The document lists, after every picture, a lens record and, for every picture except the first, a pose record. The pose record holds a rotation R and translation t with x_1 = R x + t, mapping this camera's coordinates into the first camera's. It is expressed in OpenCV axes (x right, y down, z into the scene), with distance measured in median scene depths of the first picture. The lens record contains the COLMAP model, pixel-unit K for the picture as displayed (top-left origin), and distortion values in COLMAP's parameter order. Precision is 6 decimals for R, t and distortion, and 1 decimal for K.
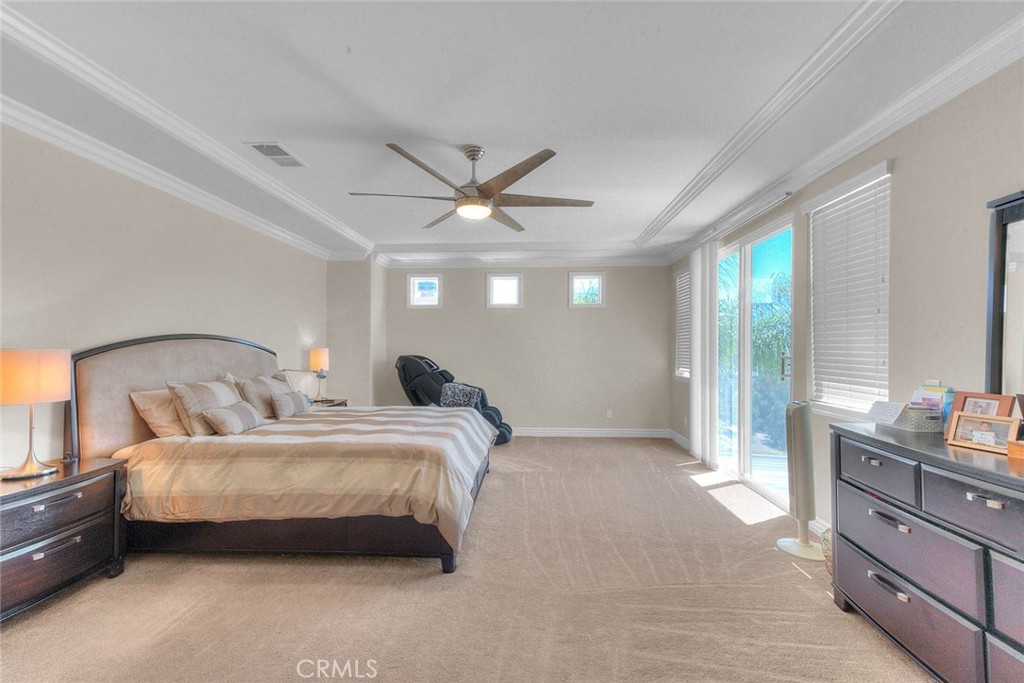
lens RADIAL K [[430.2, 0, 512.5], [0, 430.2, 344.6], [0, 0, 1]] dist [0.022998, 0.000083]
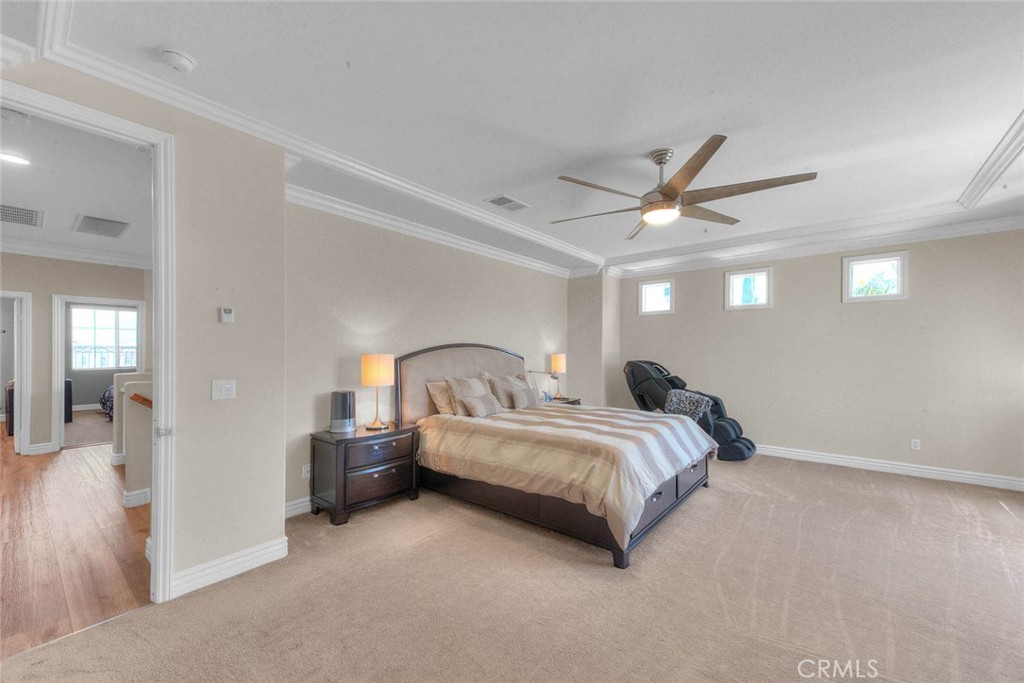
lens RADIAL K [[409.9, 0, 500.6], [0, 409.9, 350.6], [0, 0, 1]] dist [0.016774, -0.000036]
pose [[0.794023, -0.003398, -0.607878, 0.195490], [0.003620, 0.999993, -0.000862, -0.000007], [0.607877, -0.001516, 0.794030, 0.026545]]
